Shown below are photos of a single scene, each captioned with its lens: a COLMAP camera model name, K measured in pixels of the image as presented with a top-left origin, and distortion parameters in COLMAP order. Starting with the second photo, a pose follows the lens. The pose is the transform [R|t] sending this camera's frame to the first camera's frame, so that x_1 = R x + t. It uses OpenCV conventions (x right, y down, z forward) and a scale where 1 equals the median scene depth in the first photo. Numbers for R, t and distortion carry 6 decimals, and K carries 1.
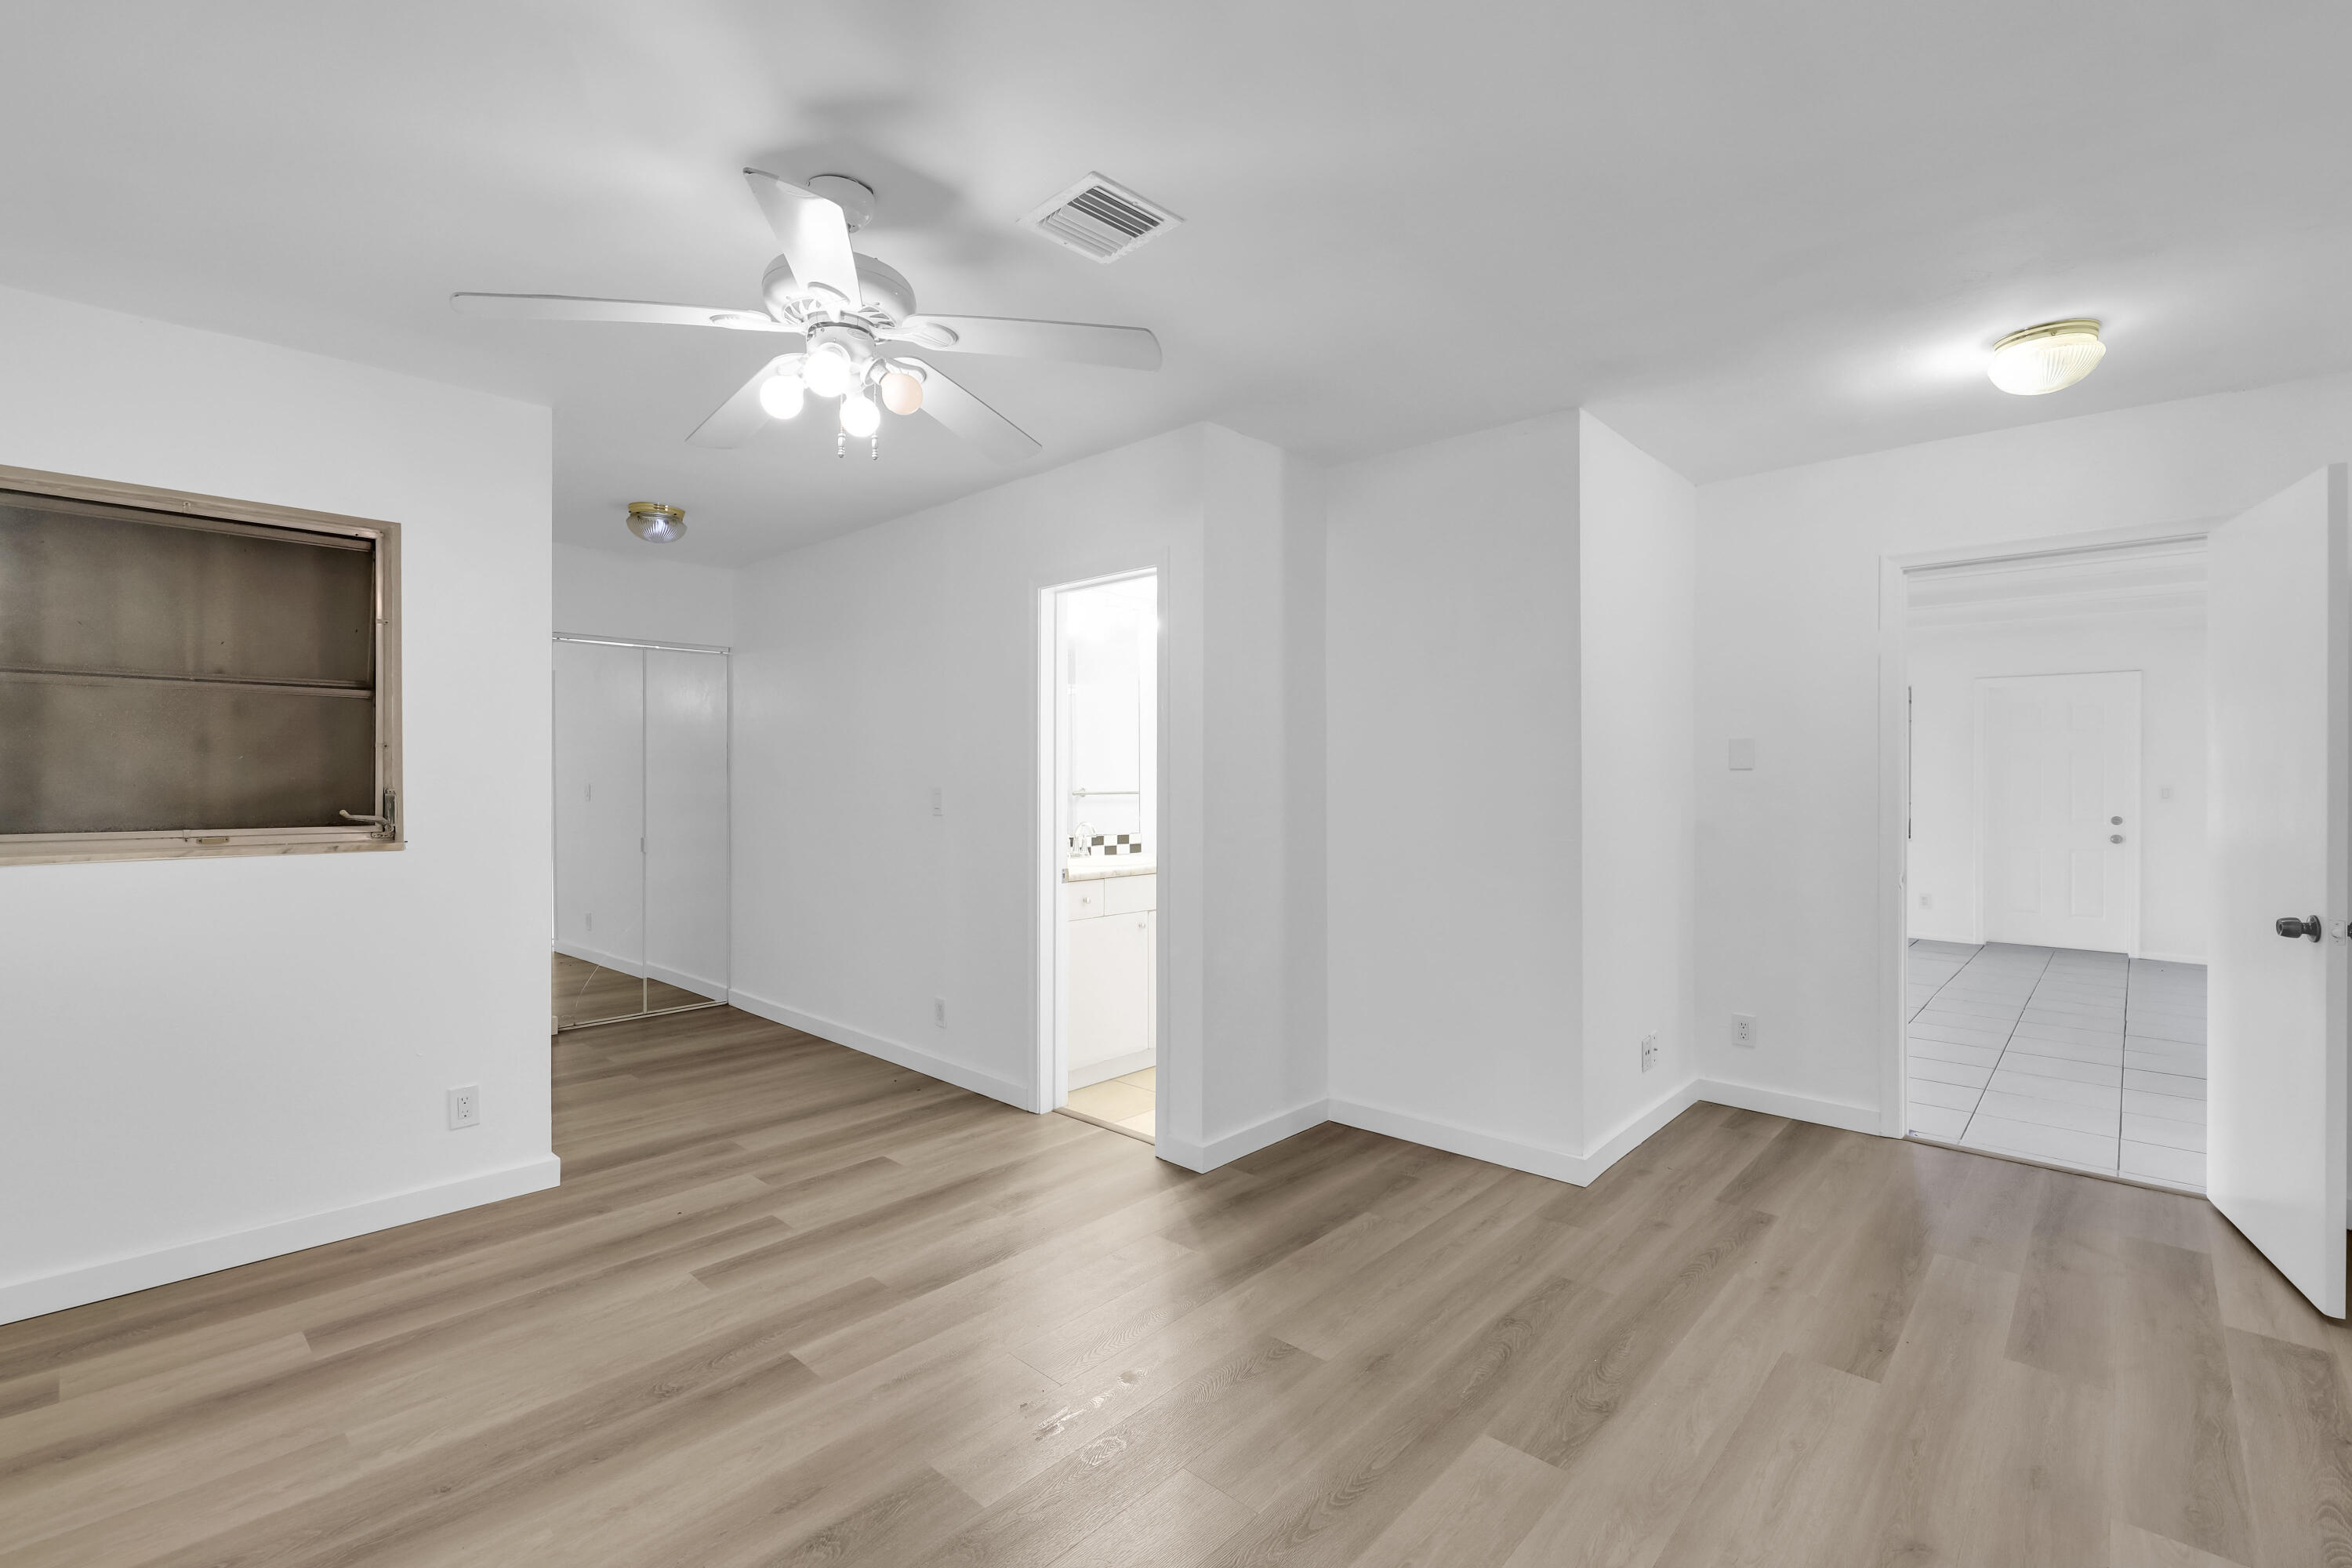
lens RADIAL K [[1029.2, 0, 1175.7], [0, 1029.2, 785.1], [0, 0, 1]] dist [0.004242, 0.000462]
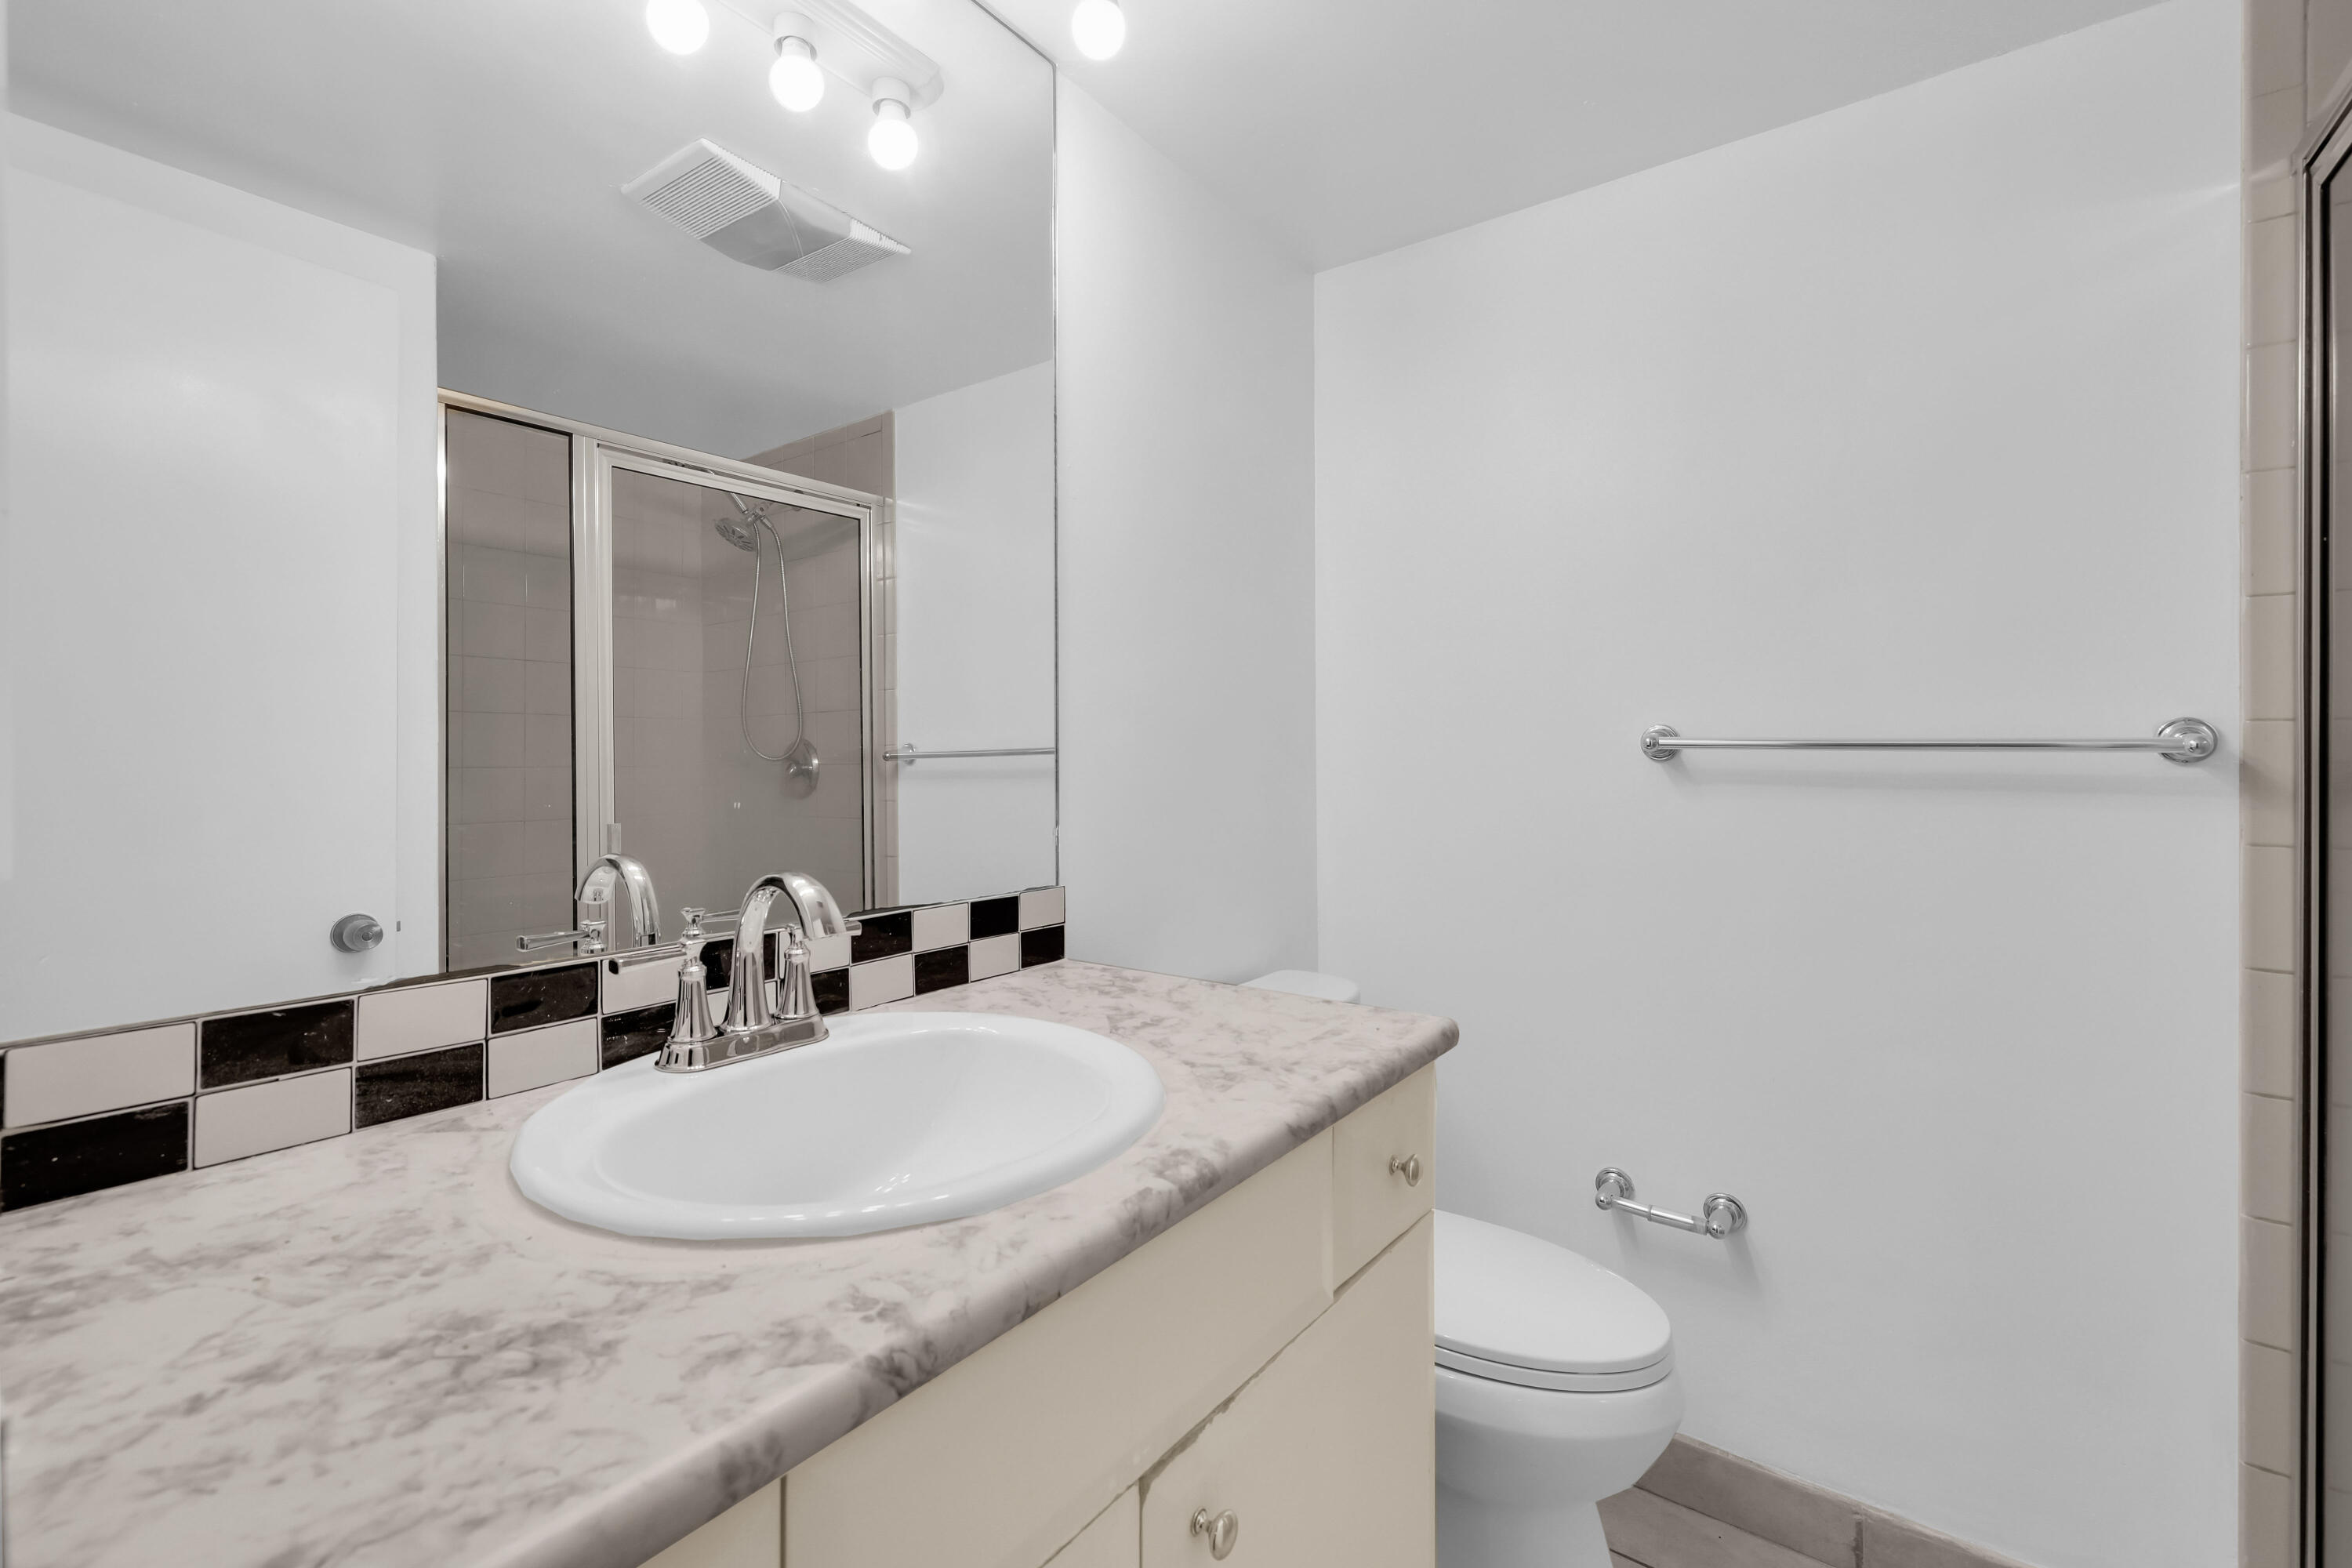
lens RADIAL K [[1029.2, 0, 1176.2], [0, 1029.2, 771.2], [0, 0, 1]] dist [0.004242, 0.000462]
pose [[0.992213, -0.001914, 0.124538, -0.038549], [0.000831, 0.999961, 0.008751, 0.015214], [-0.124550, -0.008579, 0.992176, 0.750059]]
